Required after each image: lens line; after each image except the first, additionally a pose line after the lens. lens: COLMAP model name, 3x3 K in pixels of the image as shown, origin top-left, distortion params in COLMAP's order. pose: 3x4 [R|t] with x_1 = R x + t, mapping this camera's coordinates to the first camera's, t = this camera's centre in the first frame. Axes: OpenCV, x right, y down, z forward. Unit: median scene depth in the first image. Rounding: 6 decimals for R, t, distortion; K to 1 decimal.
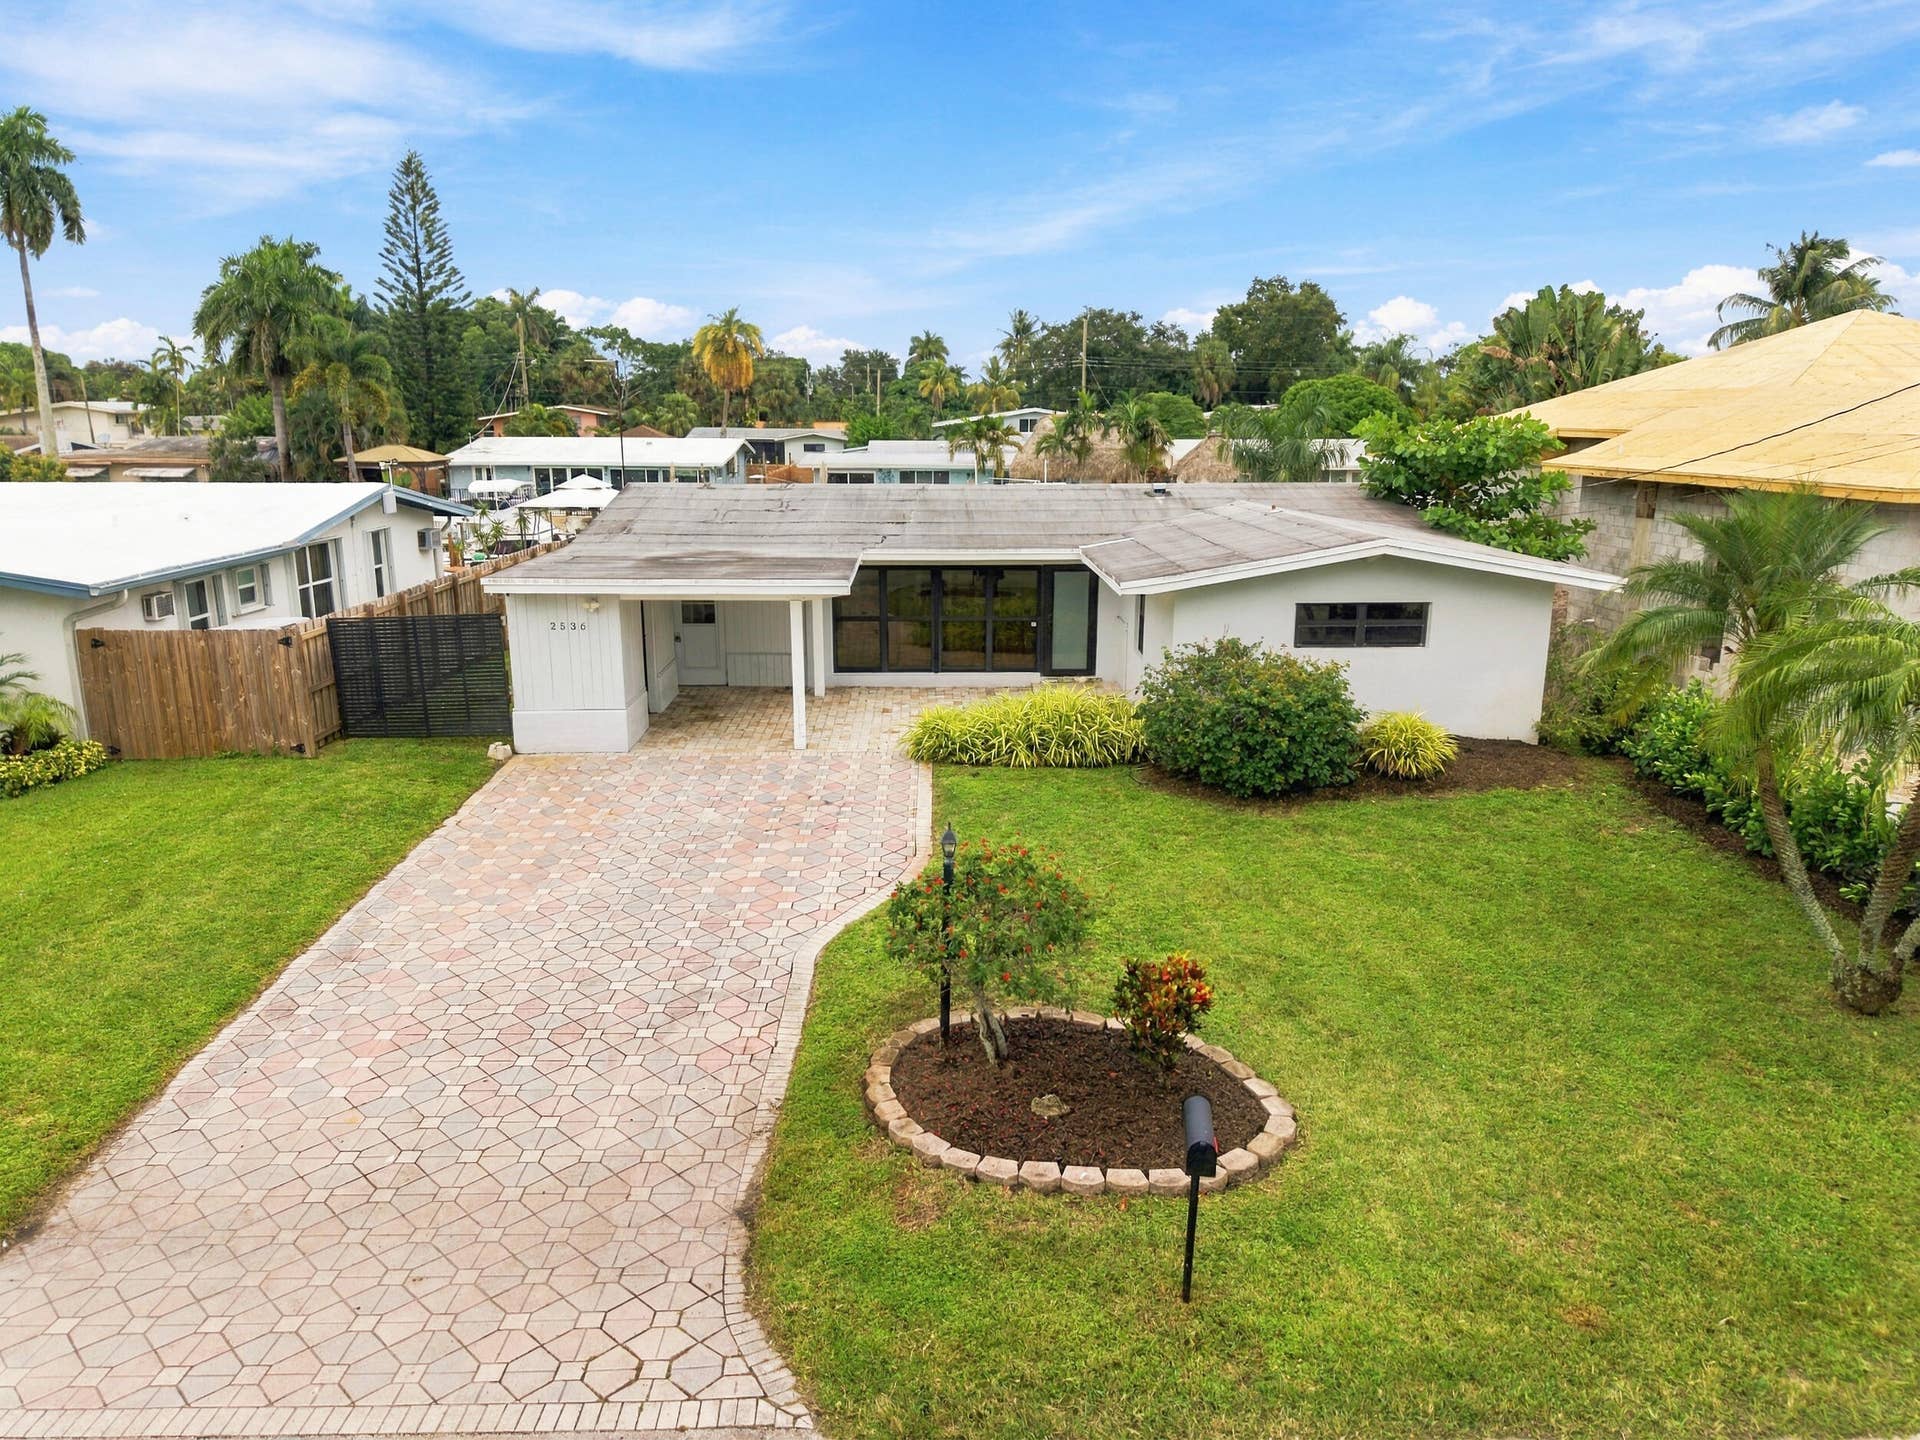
lens RADIAL K [[1288.1, 0, 960.0], [0, 1288.1, 720.0], [0, 0, 1]] dist [0.038909, -0.049915]
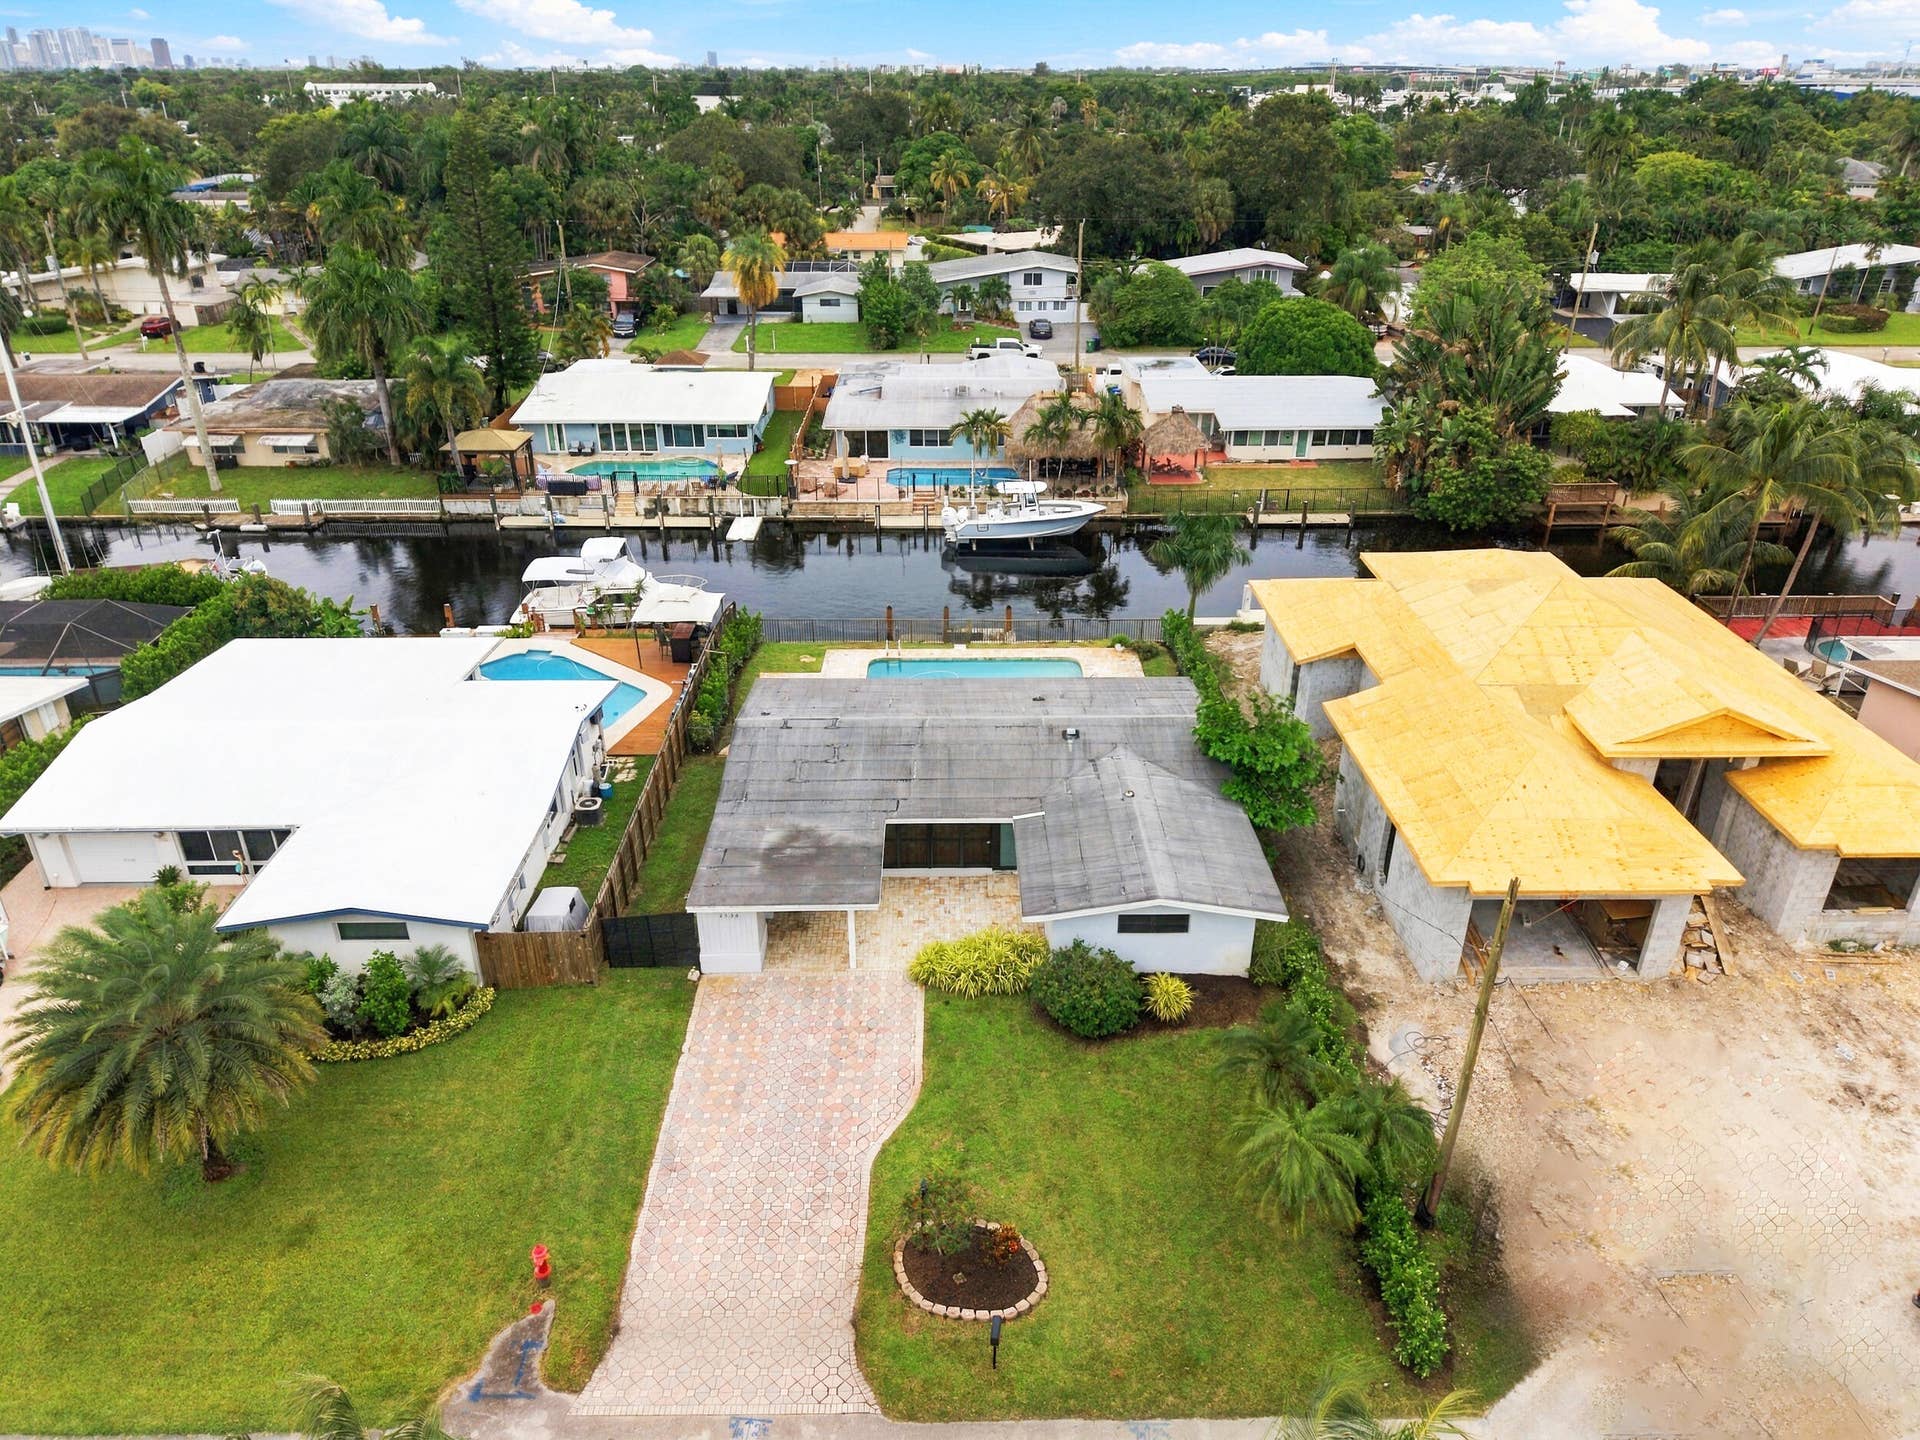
lens RADIAL K [[1288.1, 0, 960.0], [0, 1288.1, 720.0], [0, 0, 1]] dist [0.038909, -0.049915]
pose [[0.999918, 0.002470, -0.012558, 0.079253], [0.000485, 0.973173, 0.230072, -1.173841], [0.012789, -0.230060, 0.973093, -1.115000]]
